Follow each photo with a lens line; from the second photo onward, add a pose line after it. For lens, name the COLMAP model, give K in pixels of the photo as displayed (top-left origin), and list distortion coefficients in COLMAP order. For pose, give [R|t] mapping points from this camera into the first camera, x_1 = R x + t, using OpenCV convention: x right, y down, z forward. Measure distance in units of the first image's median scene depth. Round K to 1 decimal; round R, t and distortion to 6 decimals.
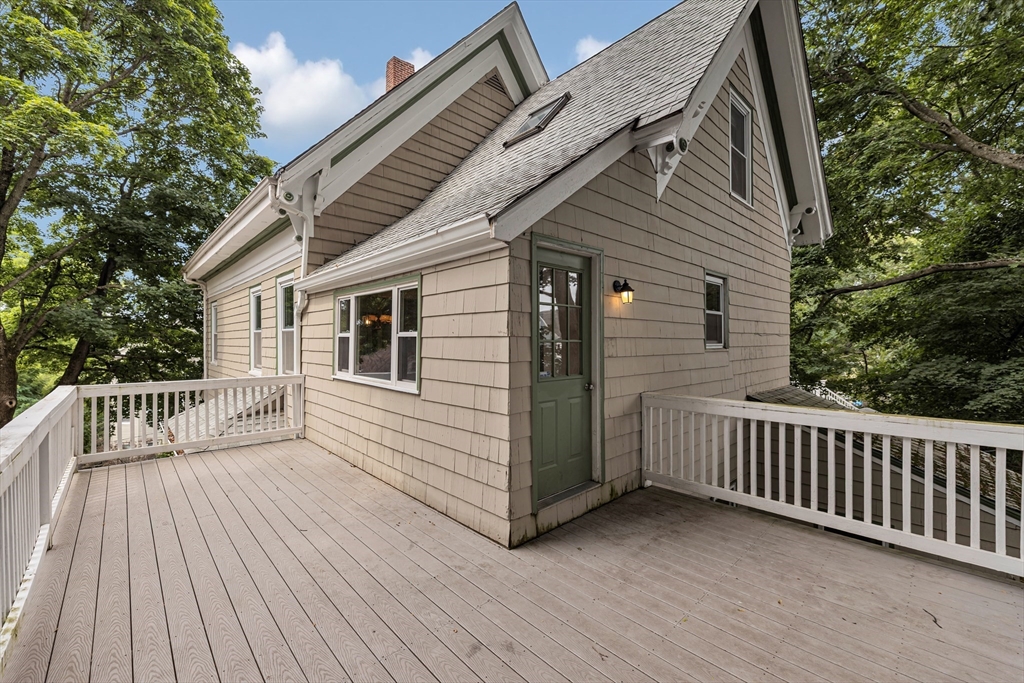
lens RADIAL K [[419.0, 0, 514.1], [0, 419.0, 340.9], [0, 0, 1]] dist [0.001587, -0.000031]
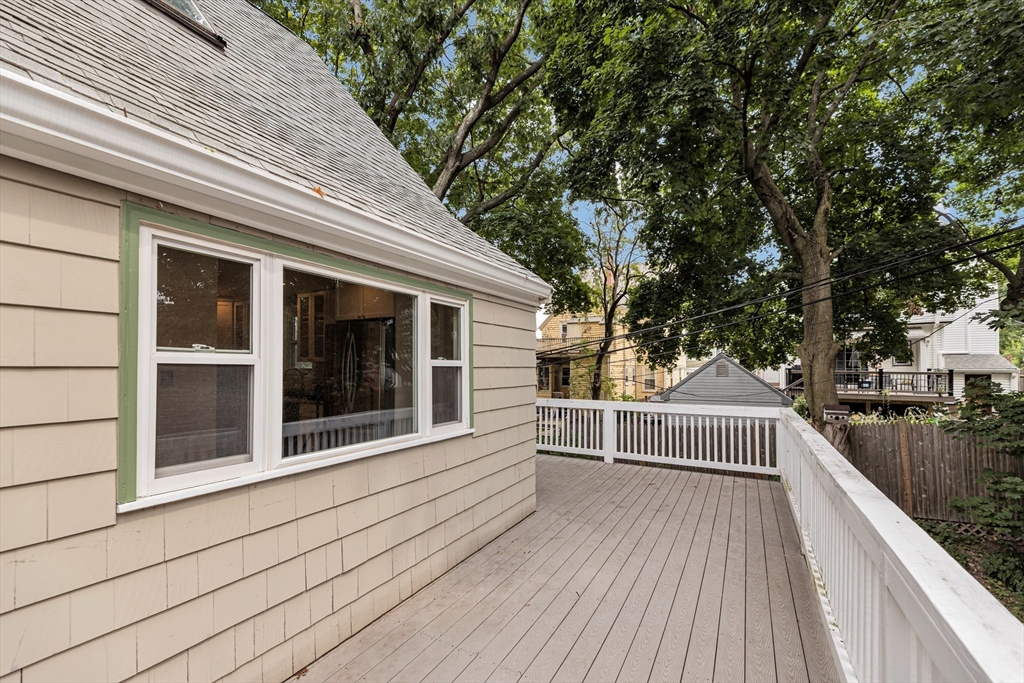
lens RADIAL K [[419.0, 0, 532.7], [0, 419.0, 364.2], [0, 0, 1]] dist [0.001587, -0.000031]
pose [[-0.338189, 0.001902, 0.941076, -1.197389], [-0.004063, 0.999986, -0.003481, -0.014441], [-0.941069, -0.005001, -0.338176, 1.291700]]
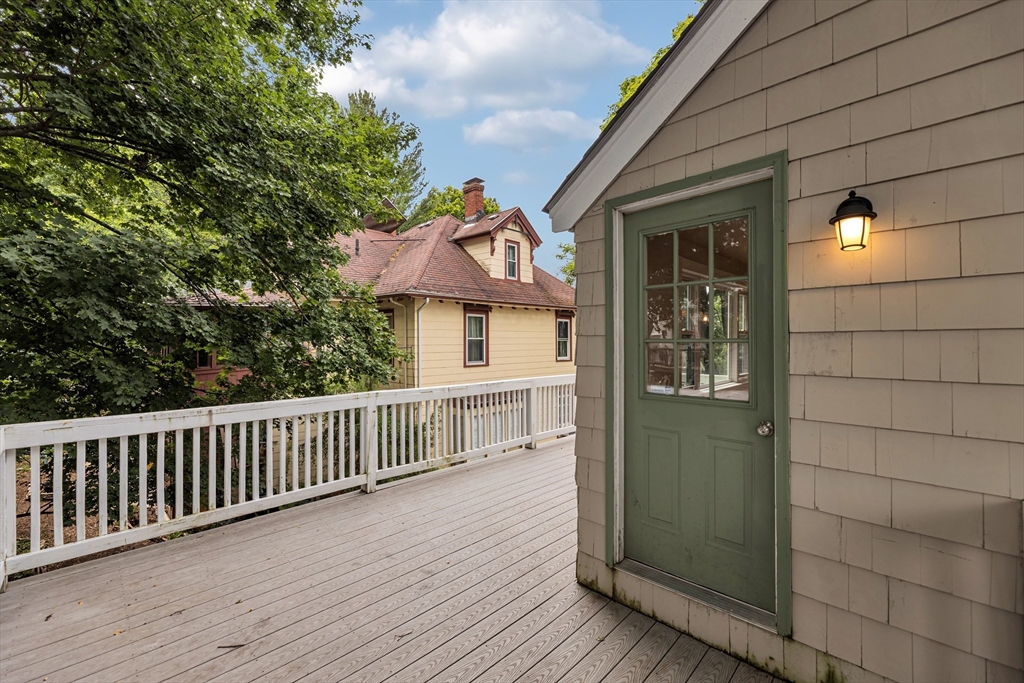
lens RADIAL K [[419.0, 0, 510.4], [0, 419.0, 346.1], [0, 0, 1]] dist [0.001587, -0.000031]
pose [[0.033505, 0.002509, -0.999435, 0.727587], [0.001268, 0.999996, 0.002553, 0.005017], [0.999438, -0.001353, 0.033502, 0.710620]]
